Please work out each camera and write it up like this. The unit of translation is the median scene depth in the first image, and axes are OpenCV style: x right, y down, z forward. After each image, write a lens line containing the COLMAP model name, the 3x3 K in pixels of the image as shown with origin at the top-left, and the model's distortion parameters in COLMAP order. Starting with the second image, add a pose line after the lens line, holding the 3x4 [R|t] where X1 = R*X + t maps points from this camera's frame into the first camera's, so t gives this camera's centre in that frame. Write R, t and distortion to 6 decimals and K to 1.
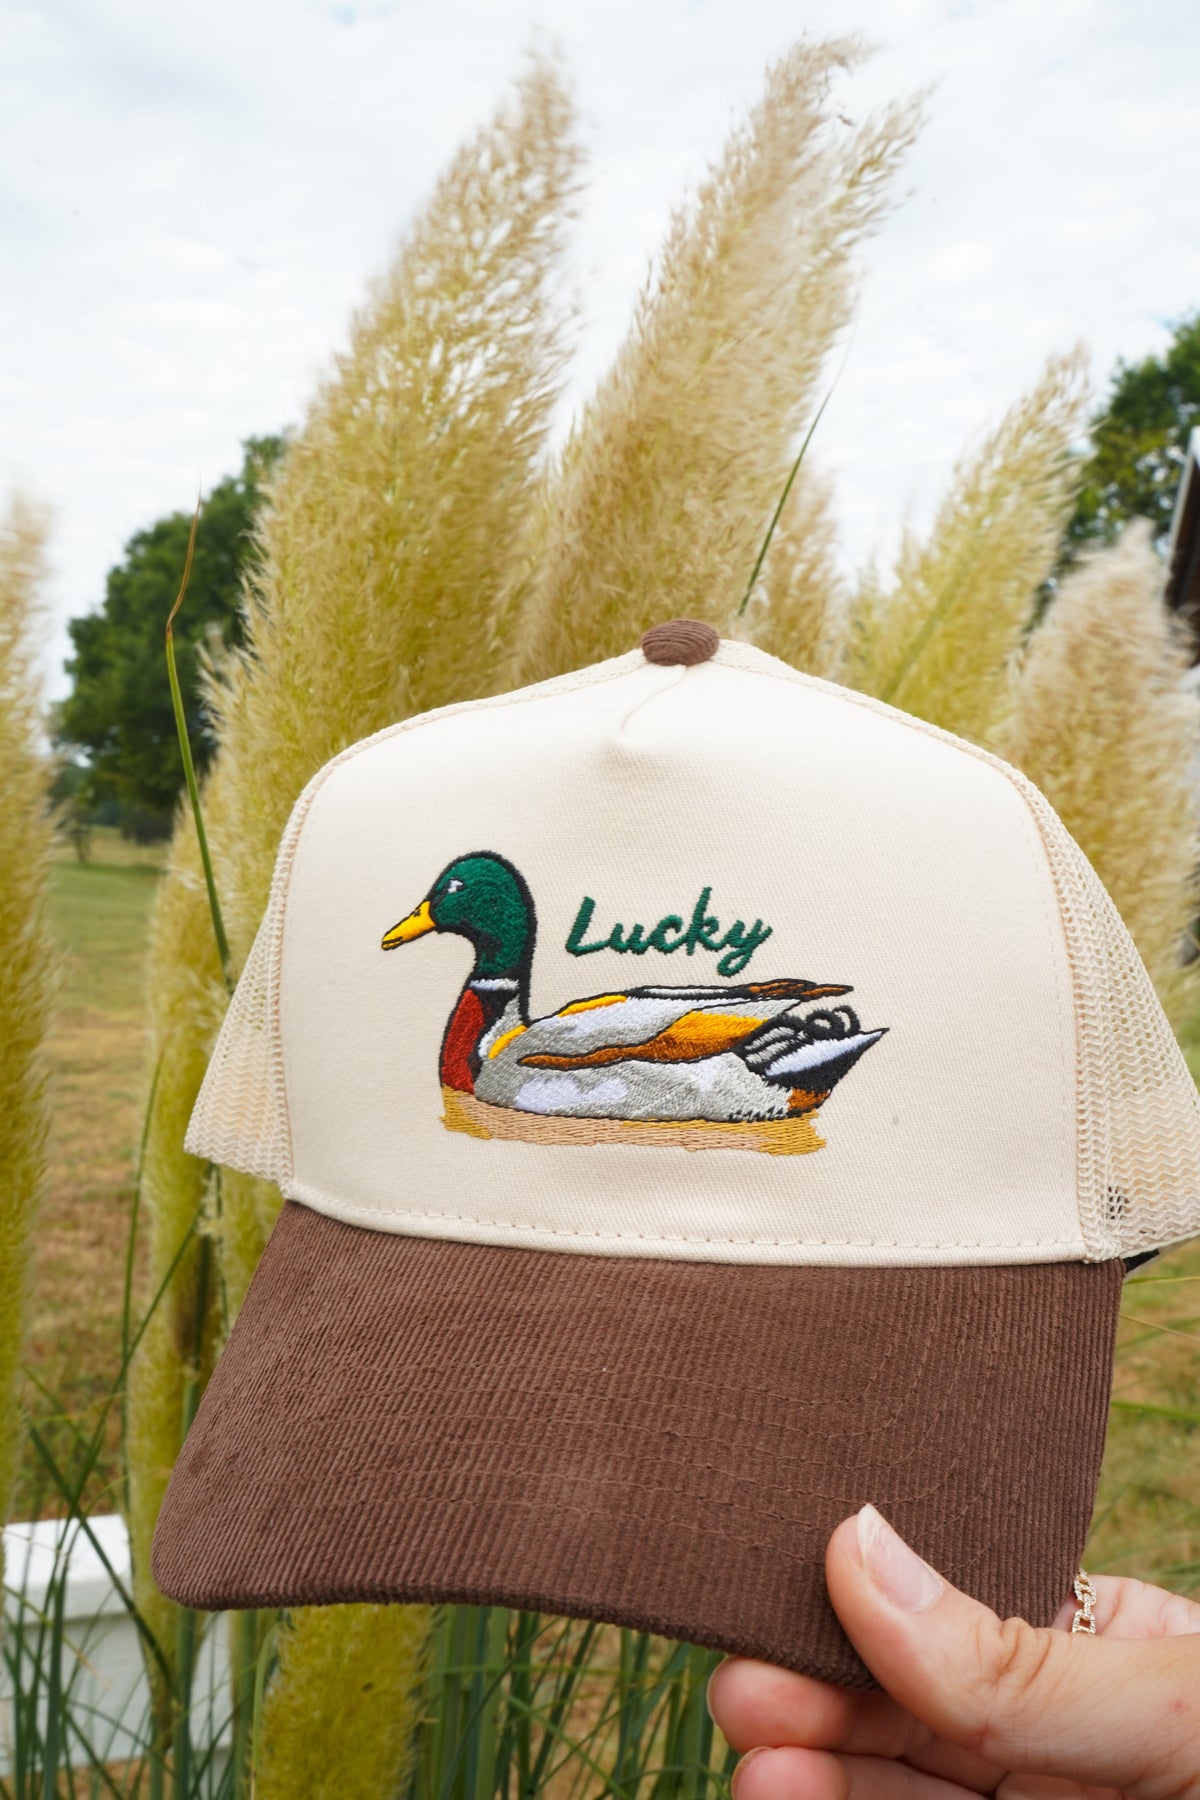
lens RADIAL K [[1936.1, 0, 598.1], [0, 1936.1, 897.4], [0, 0, 1]] dist [0.050483, -0.179493]
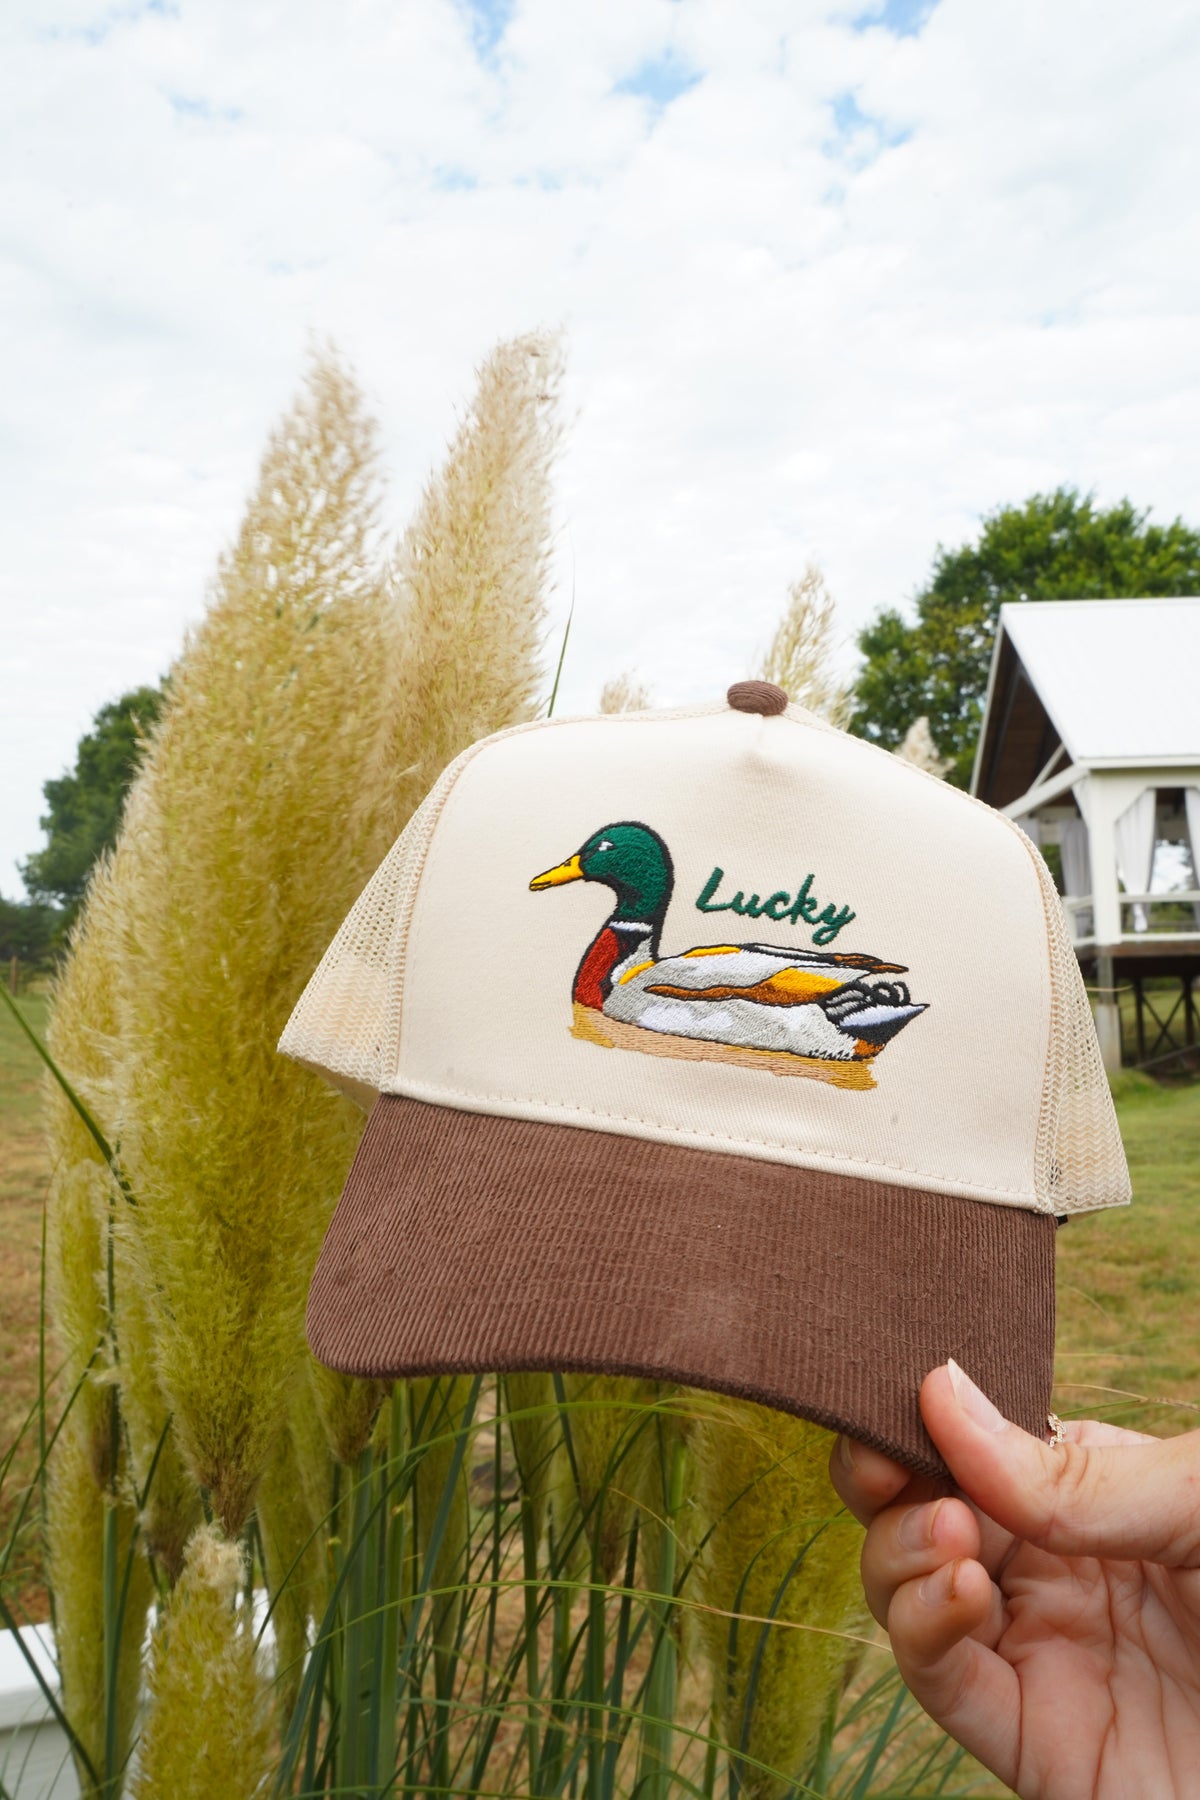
lens RADIAL K [[1693.1, 0, 598.7], [0, 1693.1, 897.8], [0, 0, 1]] dist [-0.007337, -0.004994]
pose [[0.978187, 0.151476, 0.142142, -0.238262], [-0.142896, 0.987343, -0.068807, 0.107442], [-0.150765, 0.046995, 0.987452, -0.080920]]
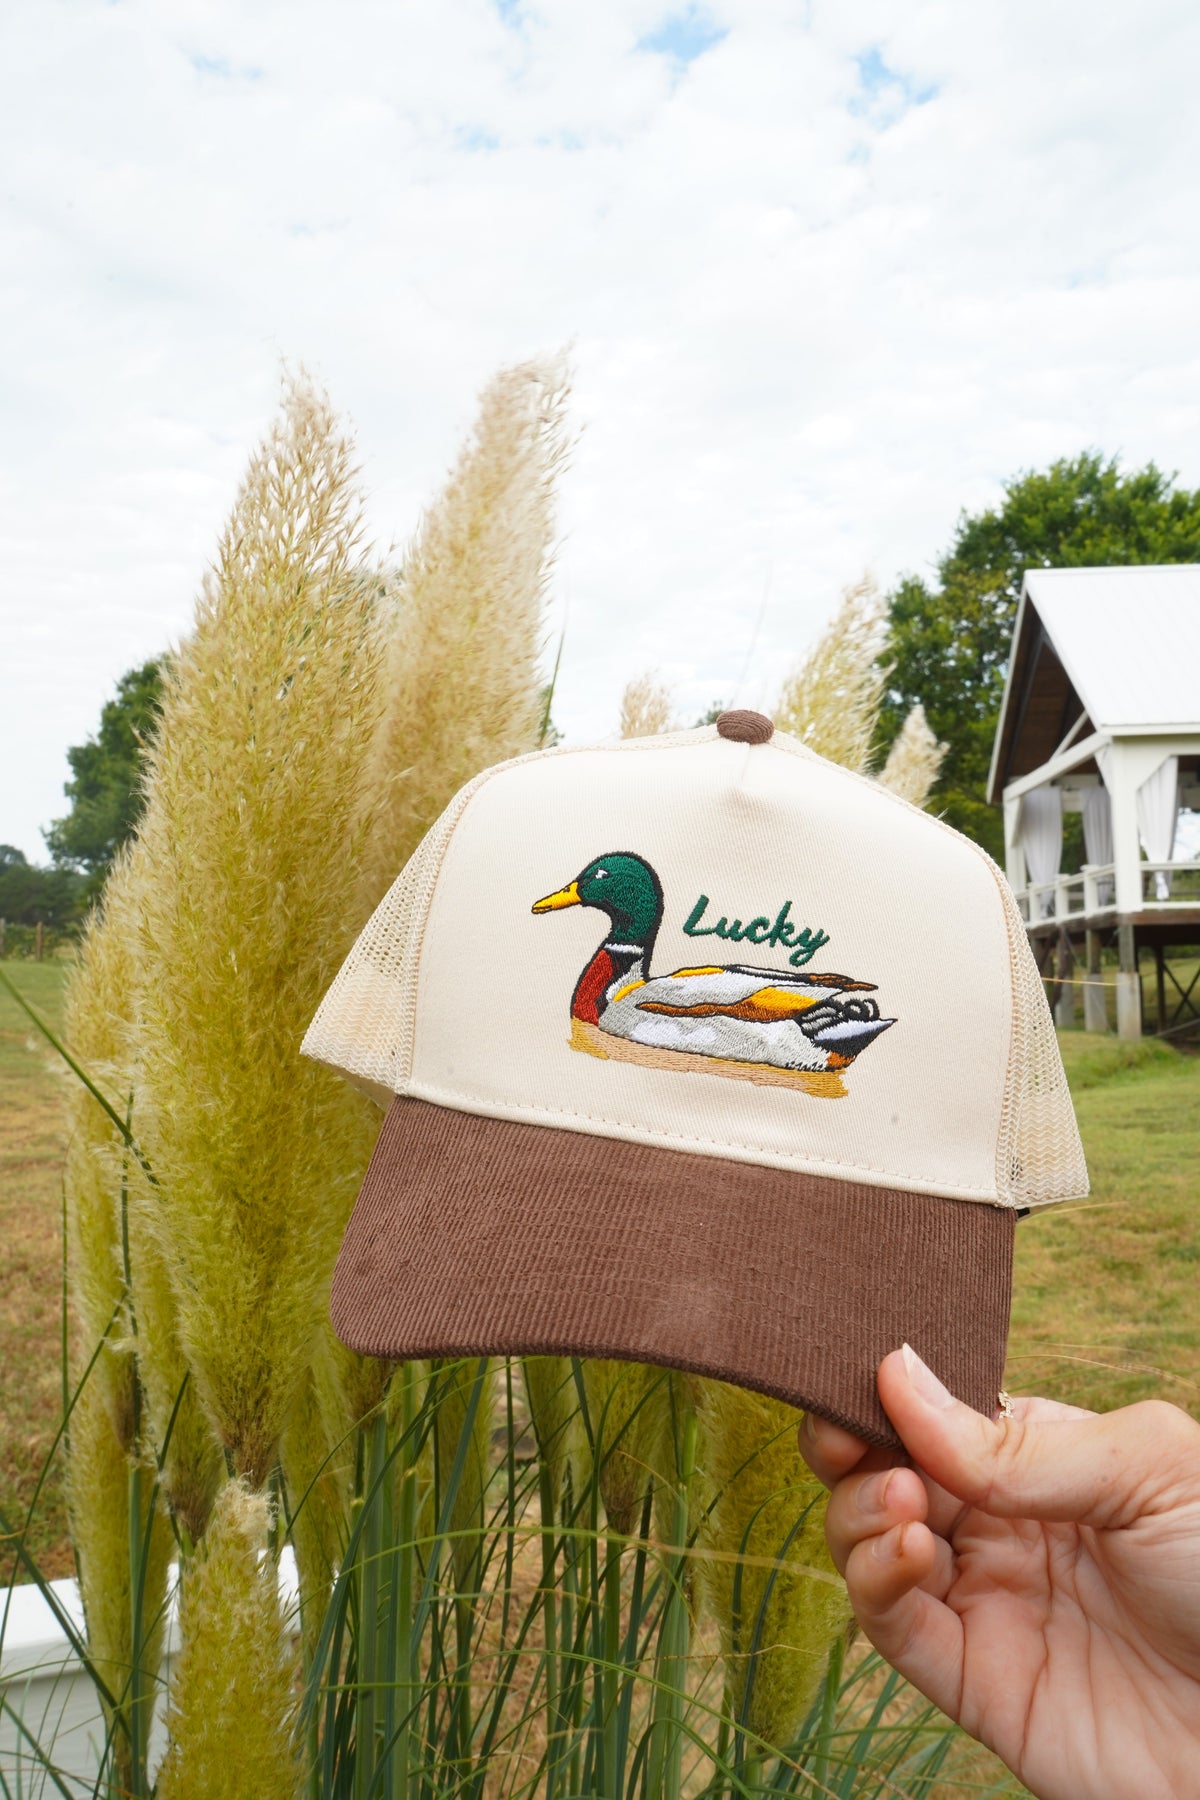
lens RADIAL K [[1699.0, 0, 608.1], [0, 1699.0, 892.2], [0, 0, 1]] dist [-0.021932, 0.002071]
pose [[0.979387, 0.148678, 0.136733, -0.241430], [-0.143067, 0.988447, -0.050046, 0.068905], [-0.142594, 0.029453, 0.989343, -0.196264]]
